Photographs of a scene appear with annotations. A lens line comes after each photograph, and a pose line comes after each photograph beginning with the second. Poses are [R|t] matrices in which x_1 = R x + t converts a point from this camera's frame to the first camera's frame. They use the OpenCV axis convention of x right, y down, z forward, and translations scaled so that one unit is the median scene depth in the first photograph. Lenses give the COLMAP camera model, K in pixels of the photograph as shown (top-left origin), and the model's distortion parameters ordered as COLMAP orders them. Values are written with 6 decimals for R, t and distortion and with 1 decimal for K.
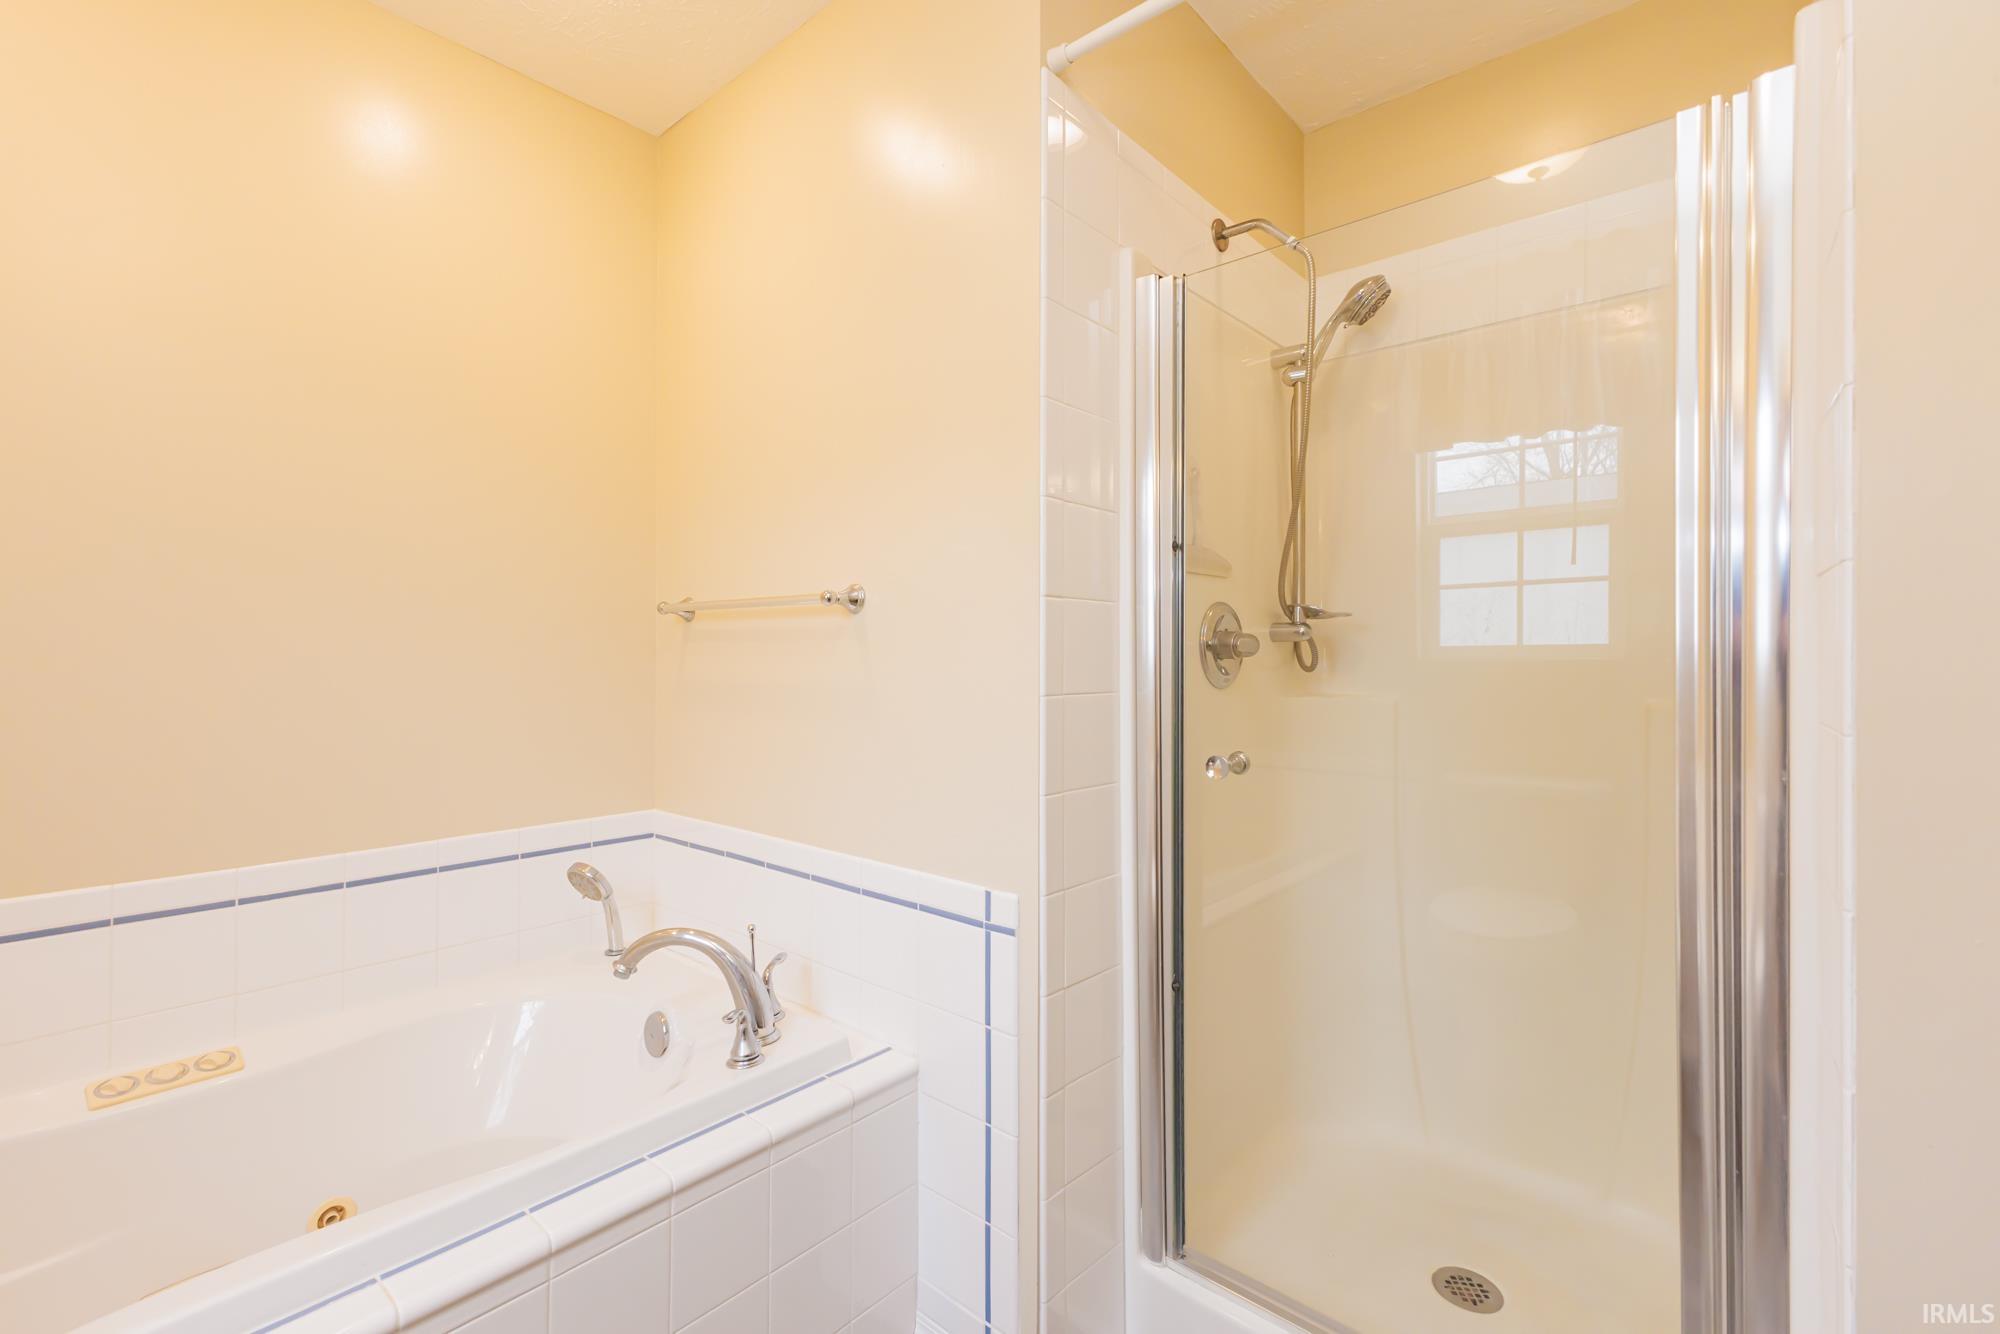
lens RADIAL K [[917.7, 0, 1057.3], [0, 917.7, 654.9], [0, 0, 1]] dist [0.015215, -0.000780]
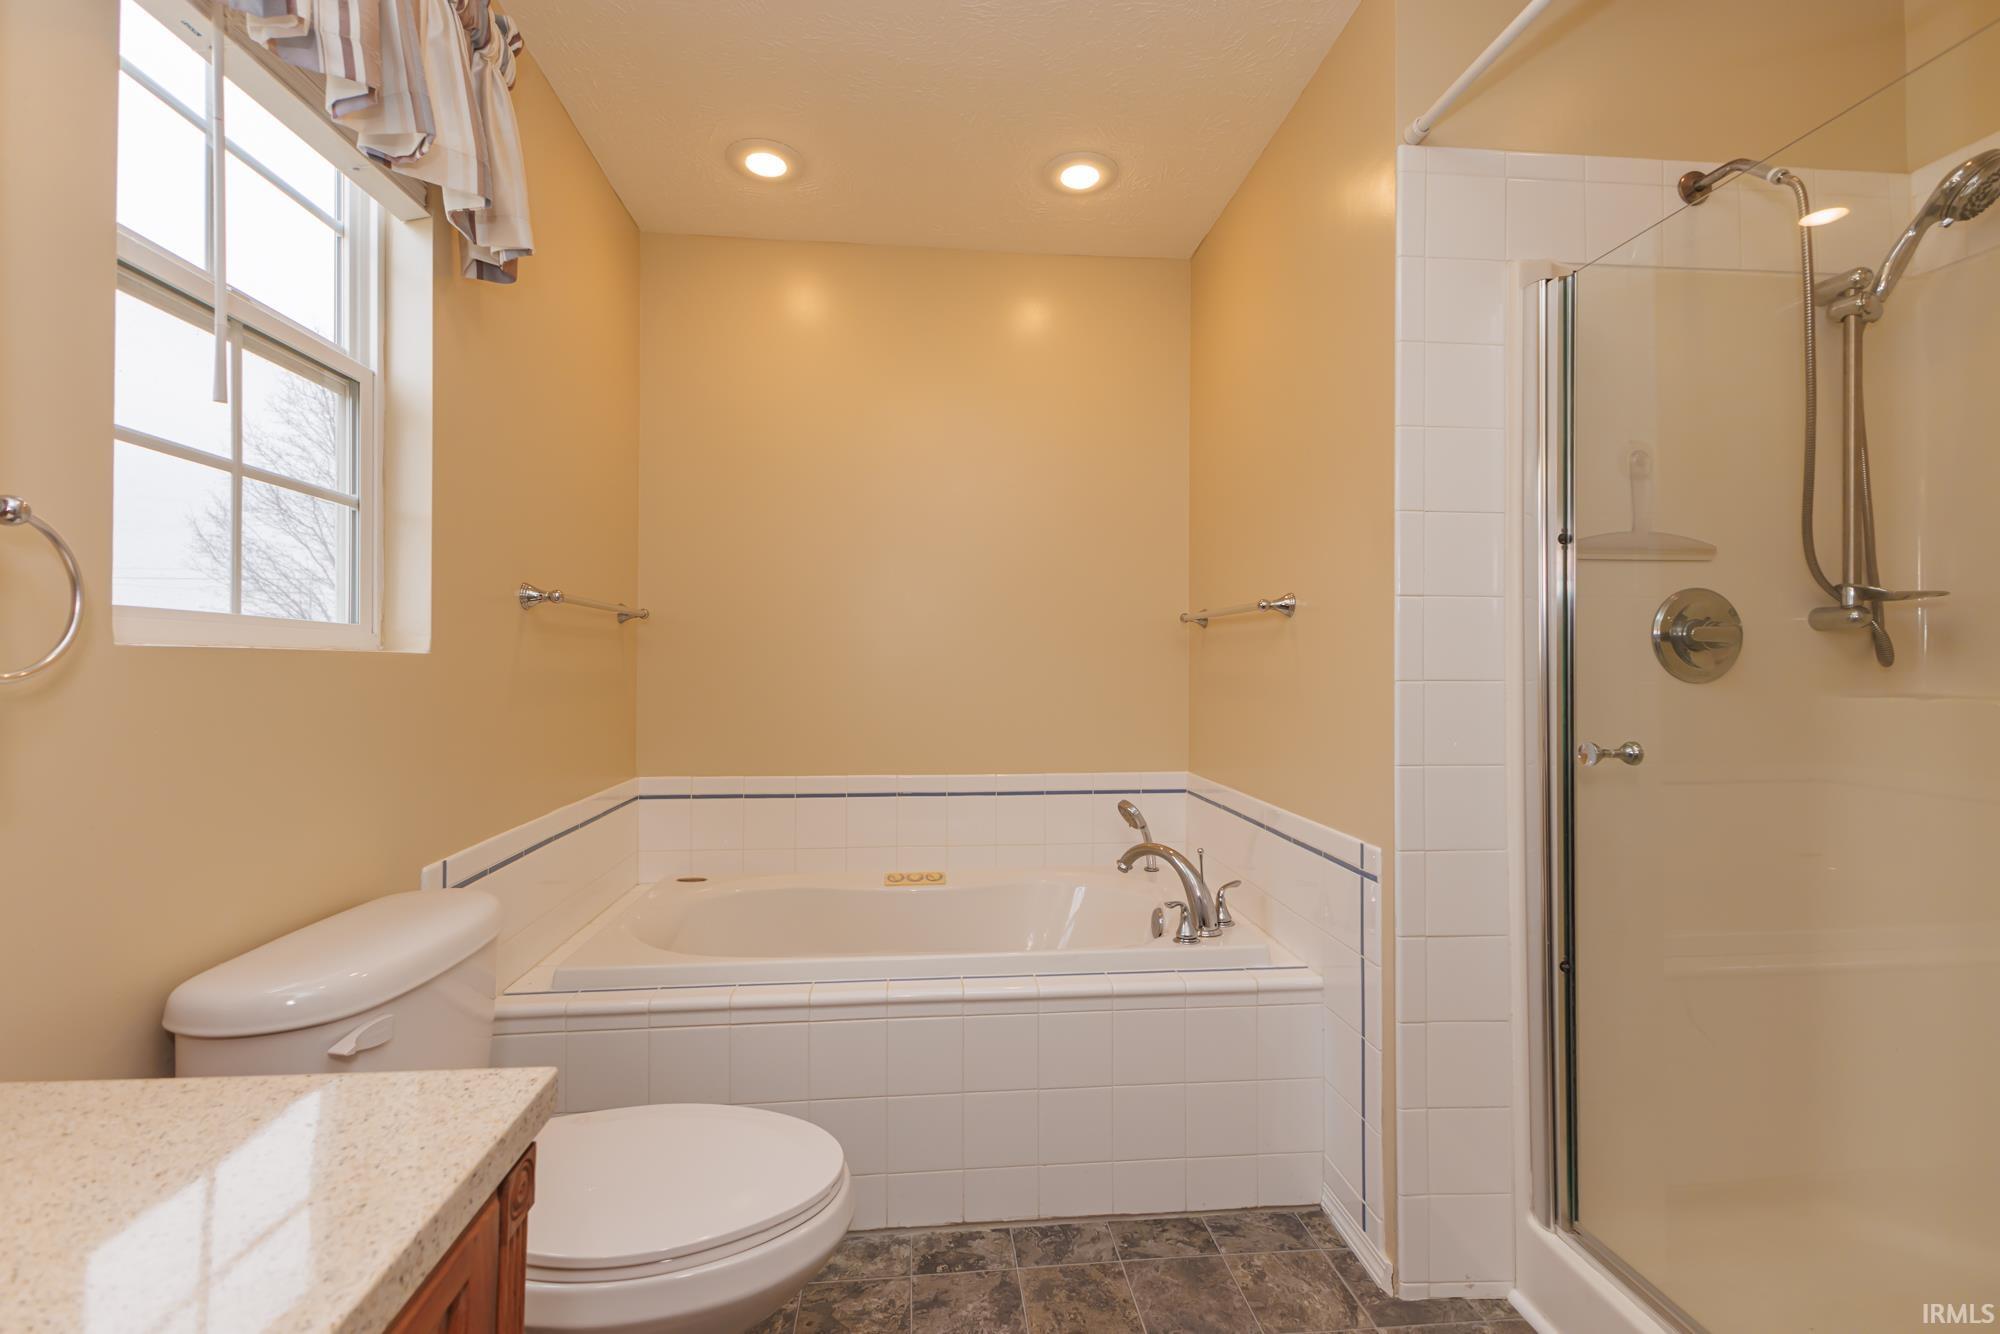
lens RADIAL K [[917.7, 0, 989.9], [0, 917.7, 670.1], [0, 0, 1]] dist [0.015215, -0.000780]
pose [[0.715015, 0.002764, -0.699104, 0.388599], [0.001941, 0.999980, 0.005939, 0.020492], [0.699107, -0.005603, 0.714995, -0.185578]]
